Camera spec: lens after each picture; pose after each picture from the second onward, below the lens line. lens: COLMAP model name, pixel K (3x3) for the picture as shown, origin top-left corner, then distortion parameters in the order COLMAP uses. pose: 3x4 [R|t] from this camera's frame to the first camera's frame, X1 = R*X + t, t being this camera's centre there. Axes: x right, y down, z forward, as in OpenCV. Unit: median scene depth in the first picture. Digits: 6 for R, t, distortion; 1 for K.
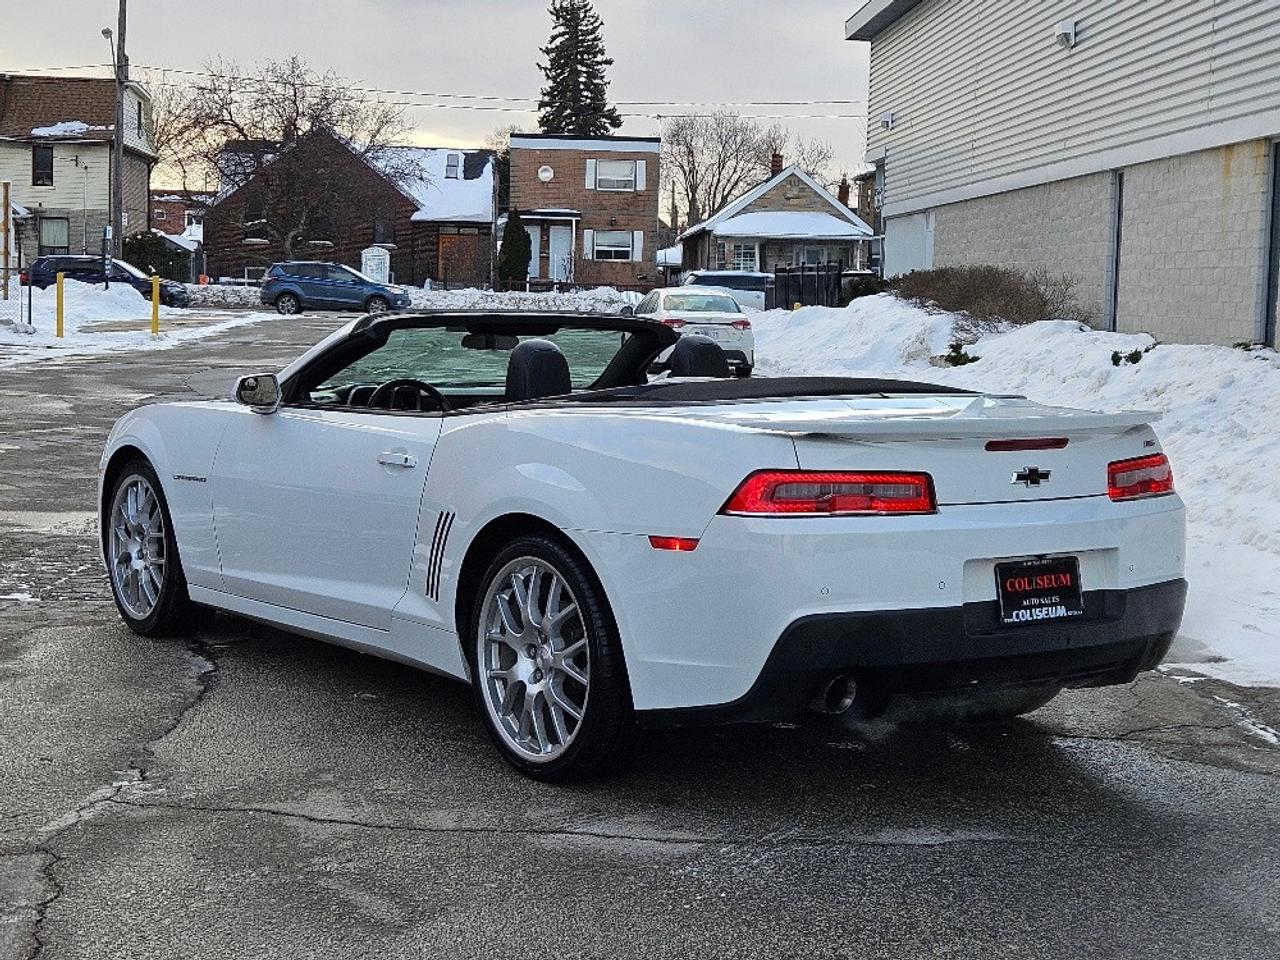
lens RADIAL K [[1935.4, 0, 614.0], [0, 1935.4, 477.1], [0, 0, 1]] dist [0.066358, 0.002795]
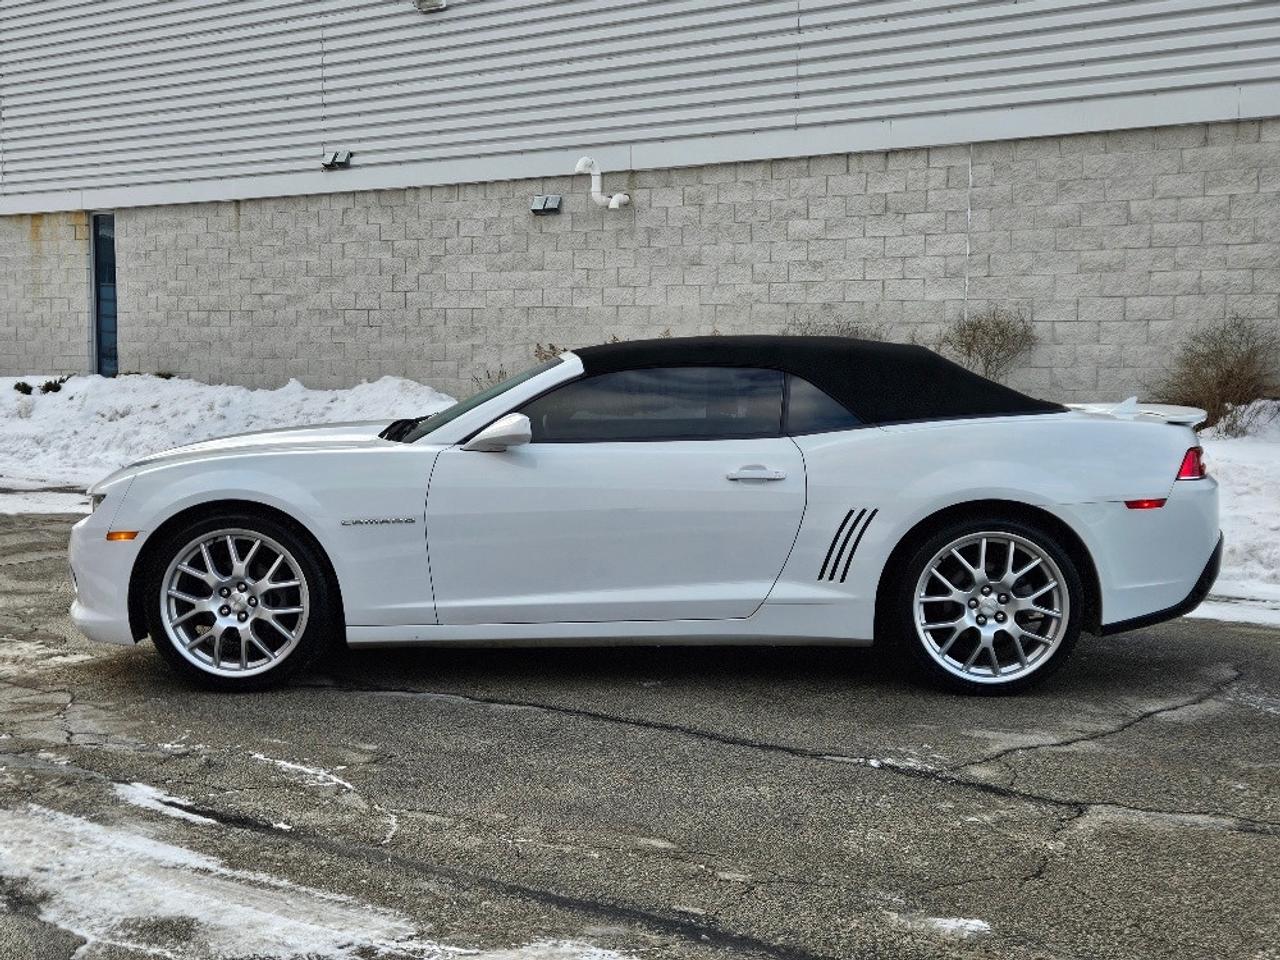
lens RADIAL K [[1506.5, 0, 616.6], [0, 1506.5, 485.0], [0, 0, 1]] dist [0.061145, -0.001540]
pose [[0.596313, -0.087238, 0.797998, -0.292610], [0.082328, 0.995482, 0.047306, -0.017480], [-0.798519, 0.037488, 0.600801, 0.161173]]
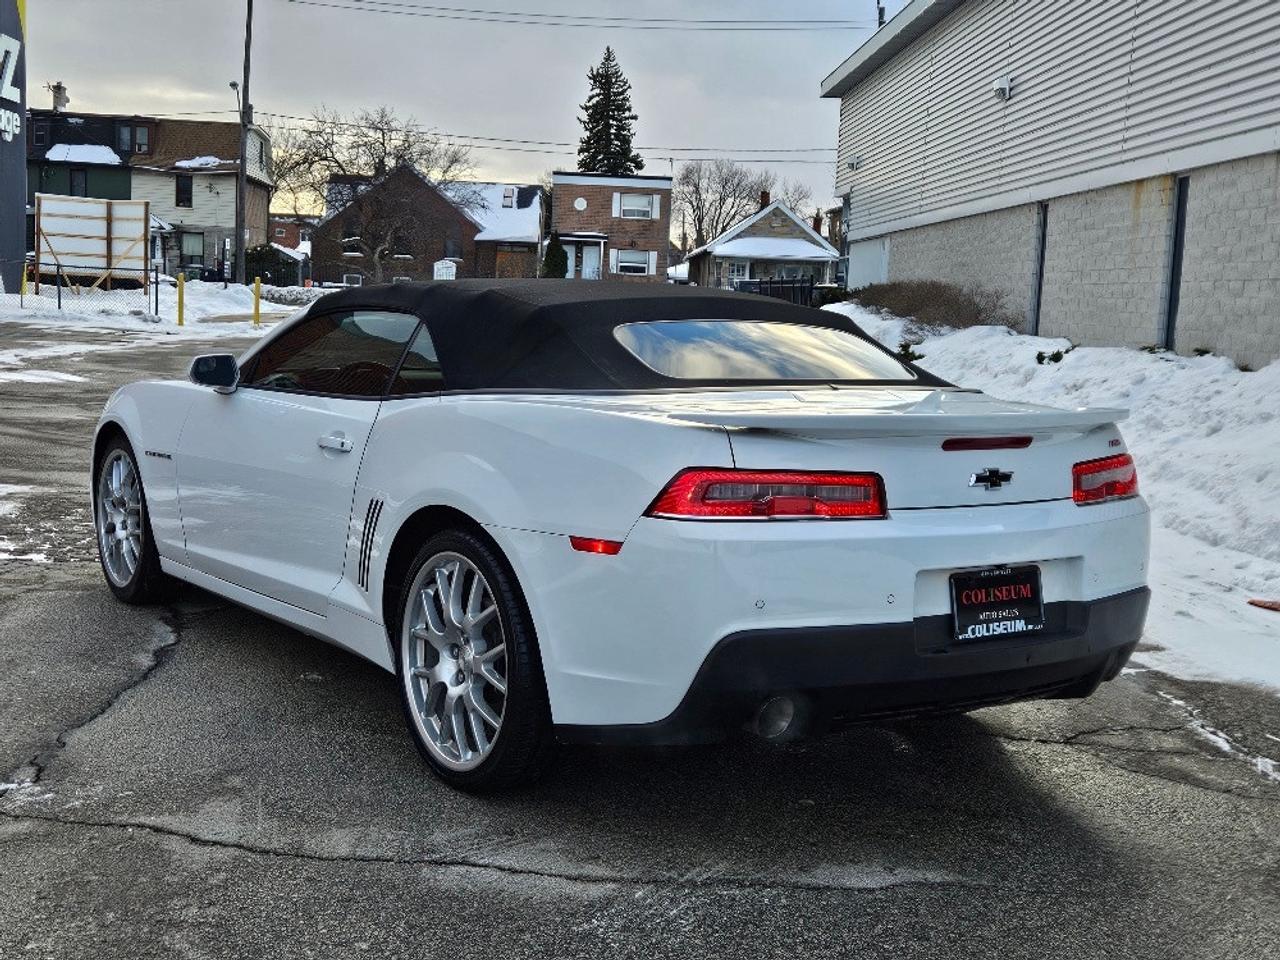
lens RADIAL K [[1506.5, 0, 616.6], [0, 1506.5, 485.0], [0, 0, 1]] dist [0.061145, -0.001540]
pose [[0.999749, 0.019444, -0.011168, 0.012420], [-0.019142, 0.999465, 0.026518, -0.003466], [0.011678, -0.026297, 0.999586, 0.076651]]
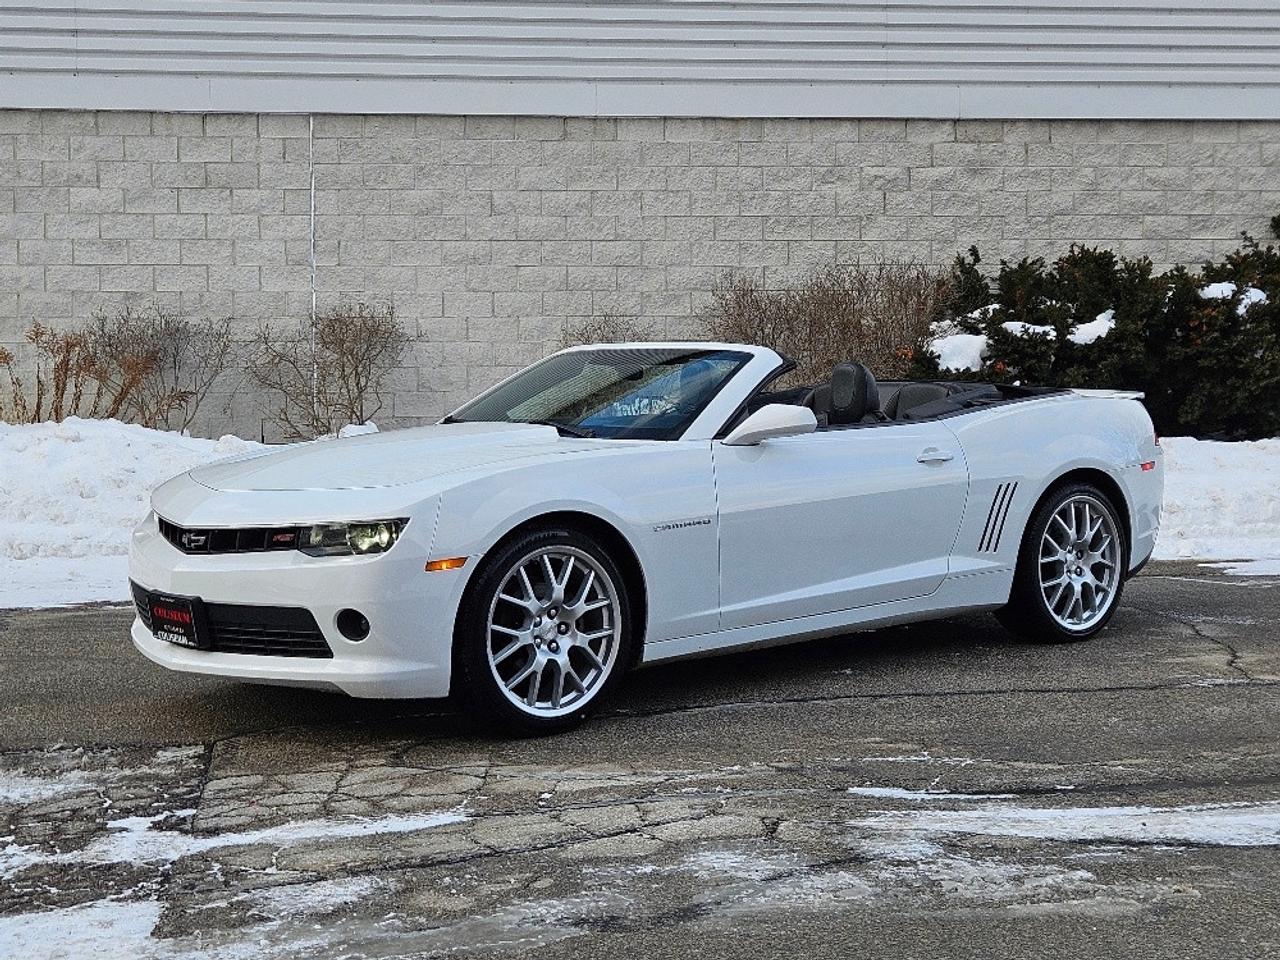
lens RADIAL K [[1935.4, 0, 614.0], [0, 1935.4, 477.1], [0, 0, 1]] dist [0.066358, 0.002795]
pose [[-0.101714, -0.080173, 0.991578, -0.427737], [0.098969, 0.990987, 0.090278, -0.041165], [-0.989878, 0.107318, -0.092863, 0.413839]]
